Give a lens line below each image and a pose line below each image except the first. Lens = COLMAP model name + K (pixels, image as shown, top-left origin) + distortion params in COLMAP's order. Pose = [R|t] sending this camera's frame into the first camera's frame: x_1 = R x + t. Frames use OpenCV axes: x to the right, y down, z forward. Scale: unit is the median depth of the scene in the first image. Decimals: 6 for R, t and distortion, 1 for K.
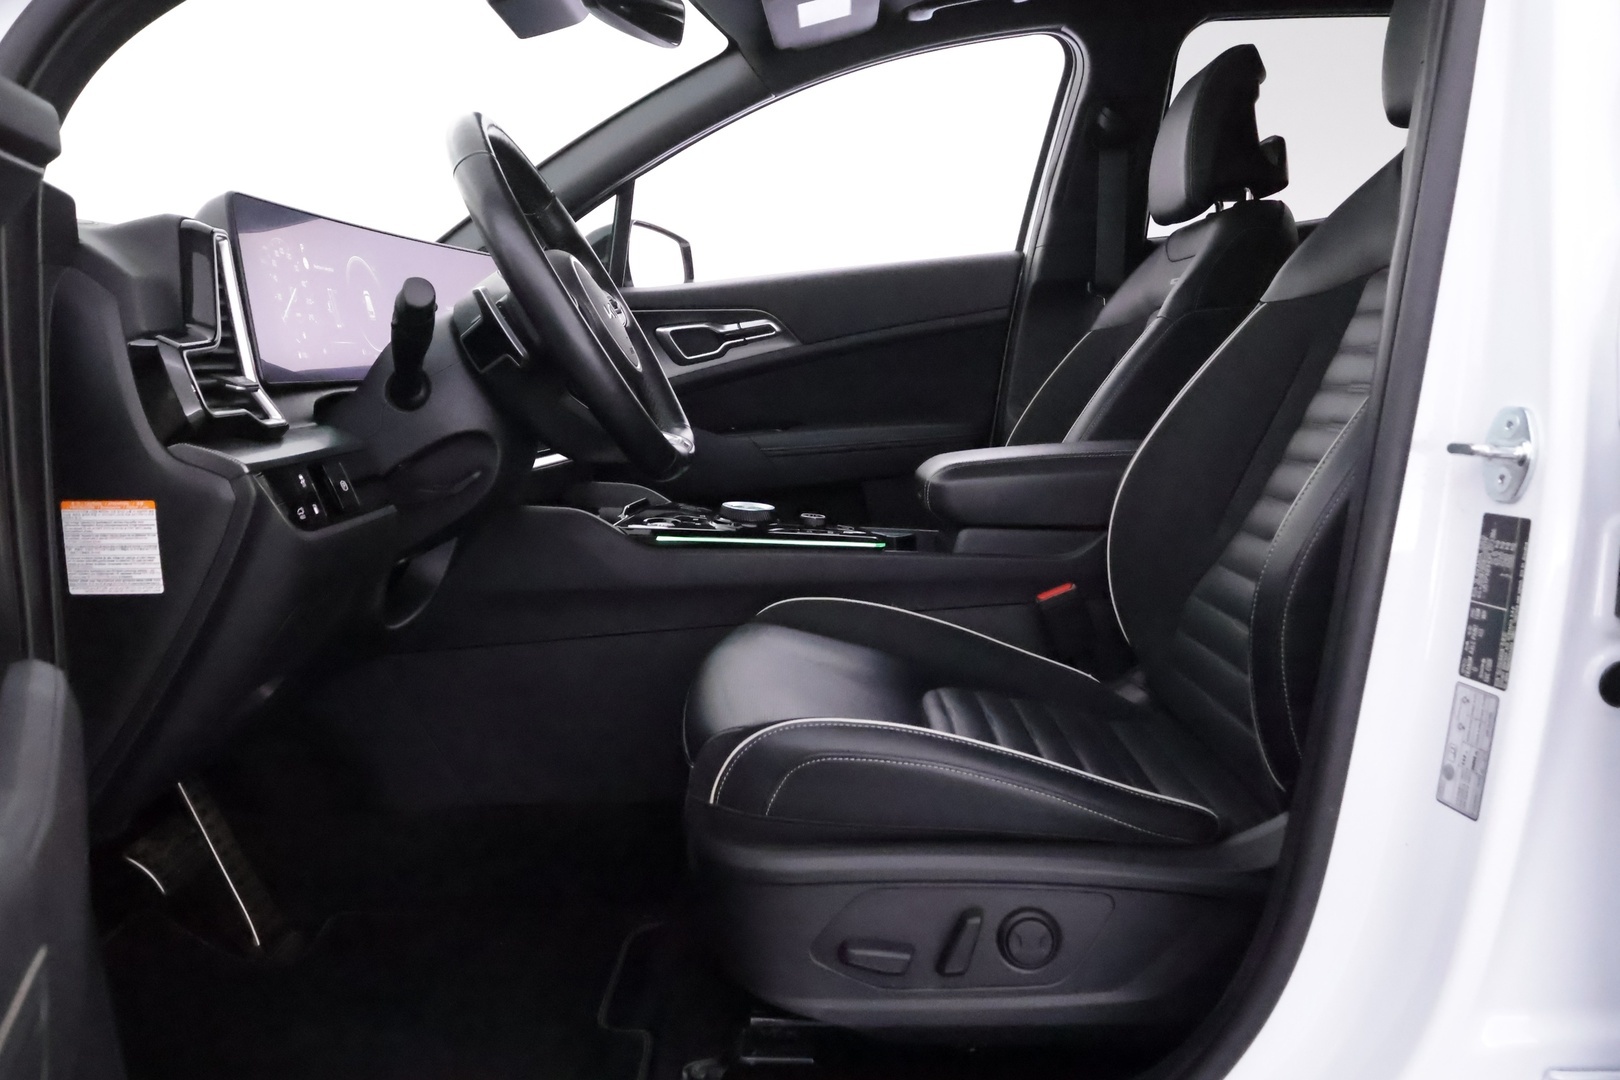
lens RADIAL K [[1302.9, 0, 808.1], [0, 1302.9, 549.6], [0, 0, 1]] dist [0.008697, -0.003883]
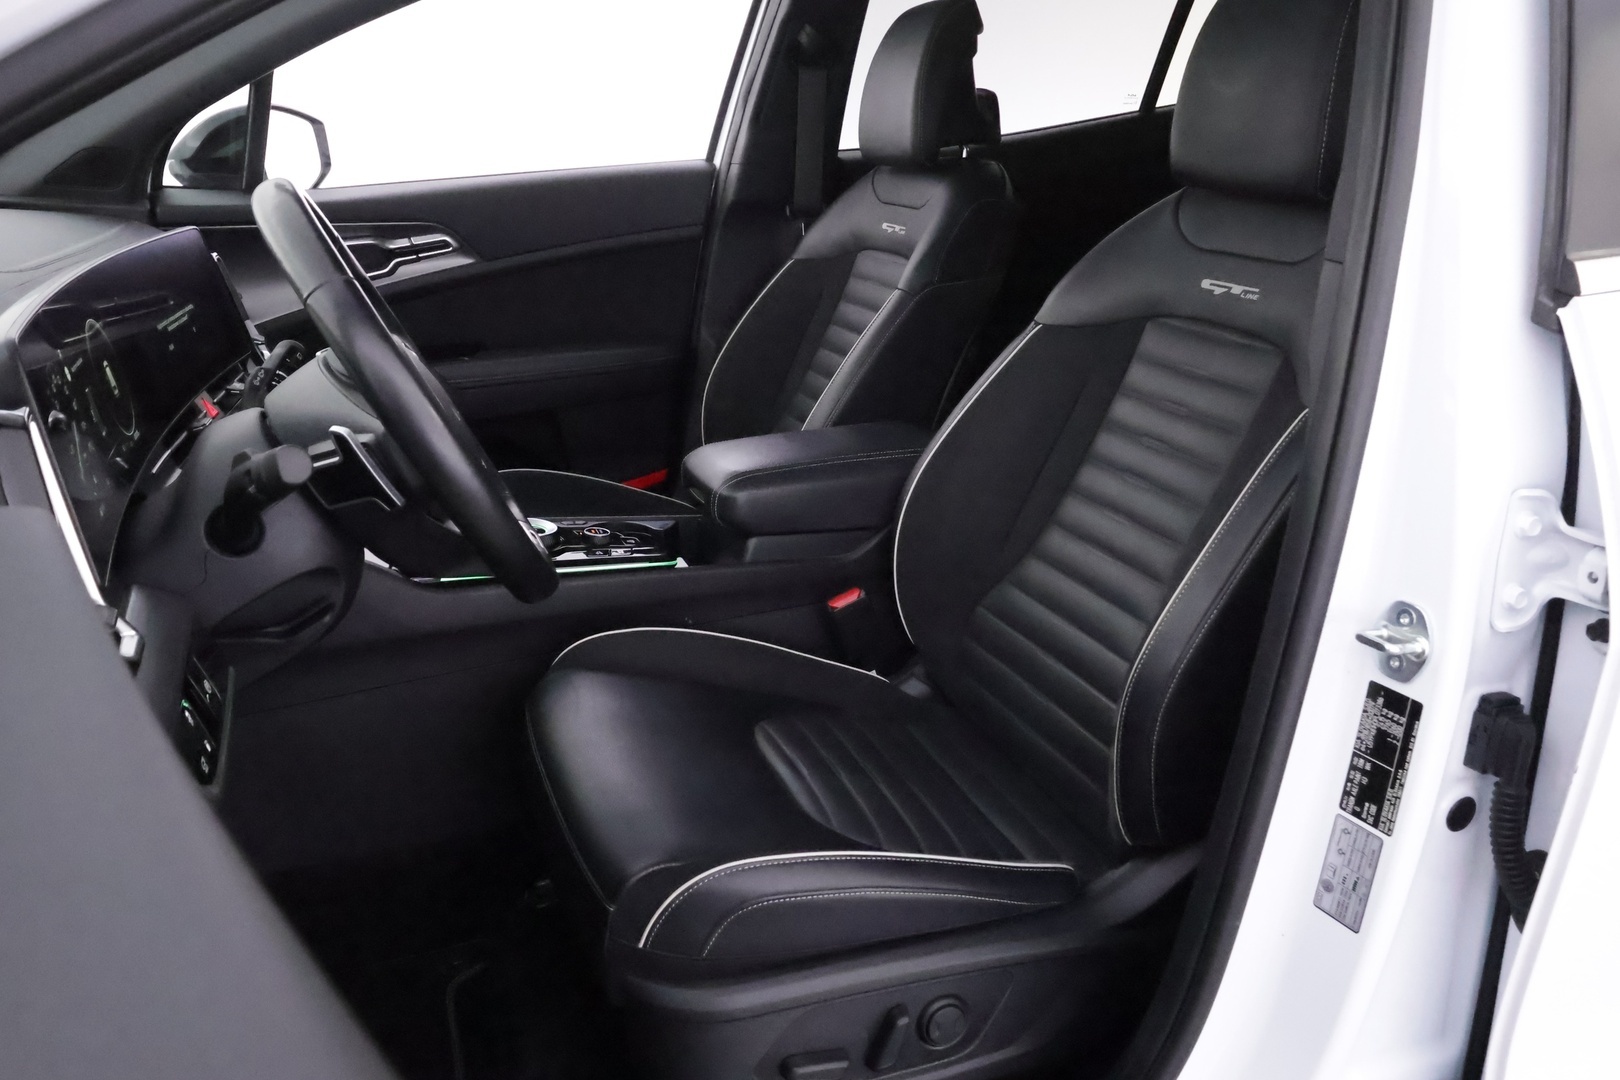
lens RADIAL K [[1302.9, 0, 808.1], [0, 1302.9, 549.6], [0, 0, 1]] dist [0.008697, -0.003883]
pose [[0.932786, -0.079793, 0.351487, -0.292701], [0.009754, 0.980418, 0.196685, -0.309469], [-0.360298, -0.180037, 0.915299, 0.103431]]
